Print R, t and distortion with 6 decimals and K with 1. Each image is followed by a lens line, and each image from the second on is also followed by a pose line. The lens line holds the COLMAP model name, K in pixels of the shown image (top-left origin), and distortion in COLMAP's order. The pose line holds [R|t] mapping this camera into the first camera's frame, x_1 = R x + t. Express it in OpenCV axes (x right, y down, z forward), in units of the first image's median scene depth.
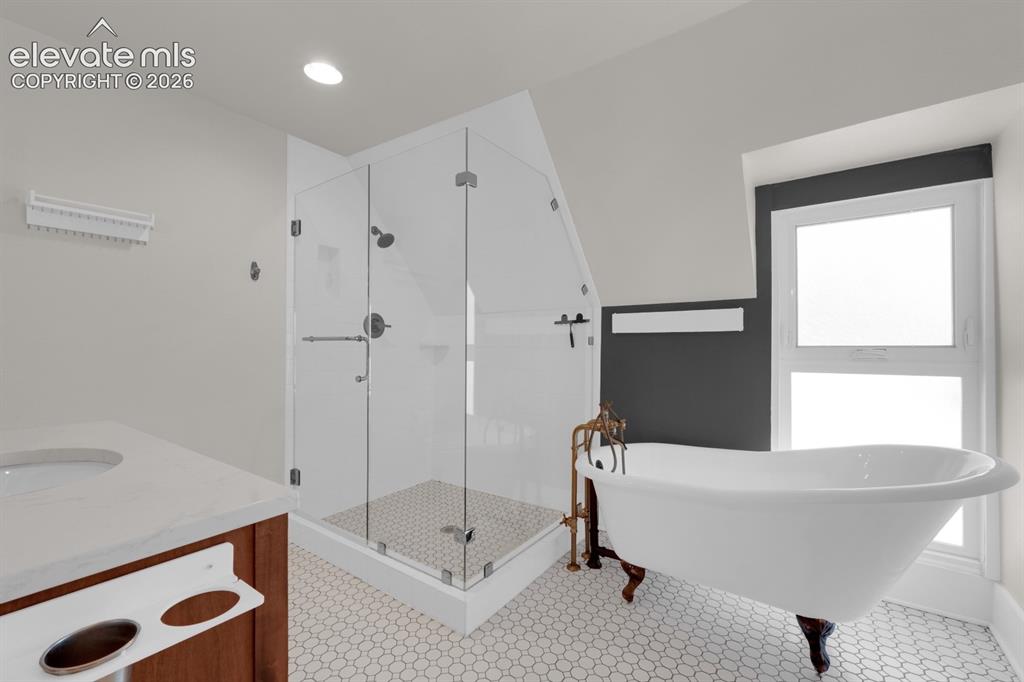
lens RADIAL K [[431.9, 0, 511.7], [0, 431.9, 336.8], [0, 0, 1]] dist [-0.000021, 0.000035]
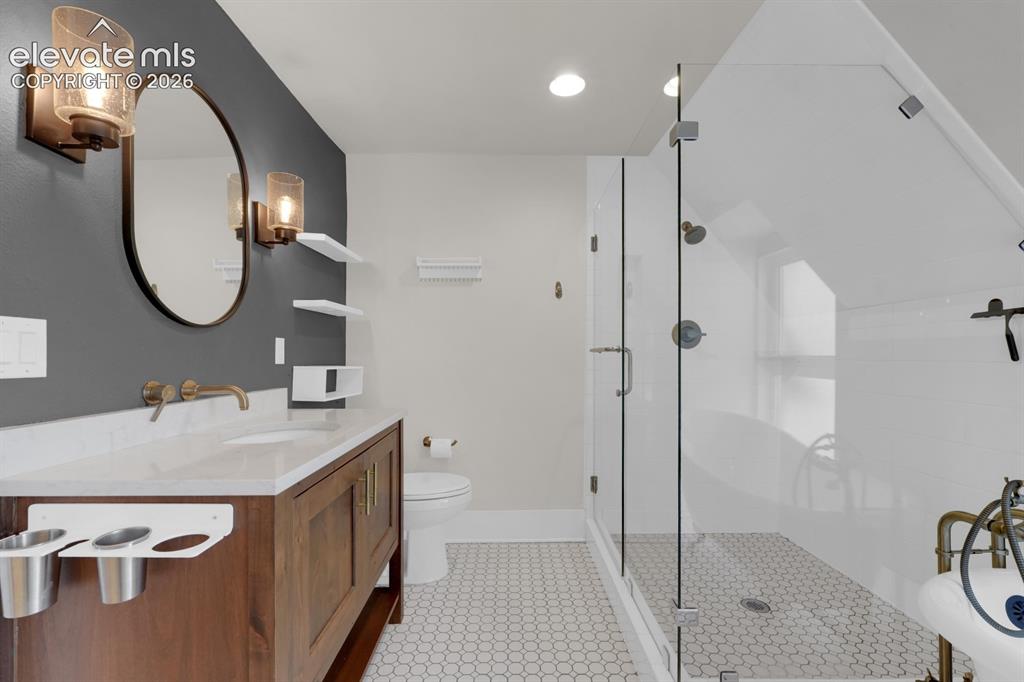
lens RADIAL K [[438.3, 0, 511.5], [0, 438.3, 347.5], [0, 0, 1]] dist [0.000156, -0.000165]
pose [[0.591352, -0.017109, -0.806232, 0.247412], [0.013885, 0.999843, -0.011033, 0.006943], [0.806294, -0.004670, 0.591497, 0.240520]]
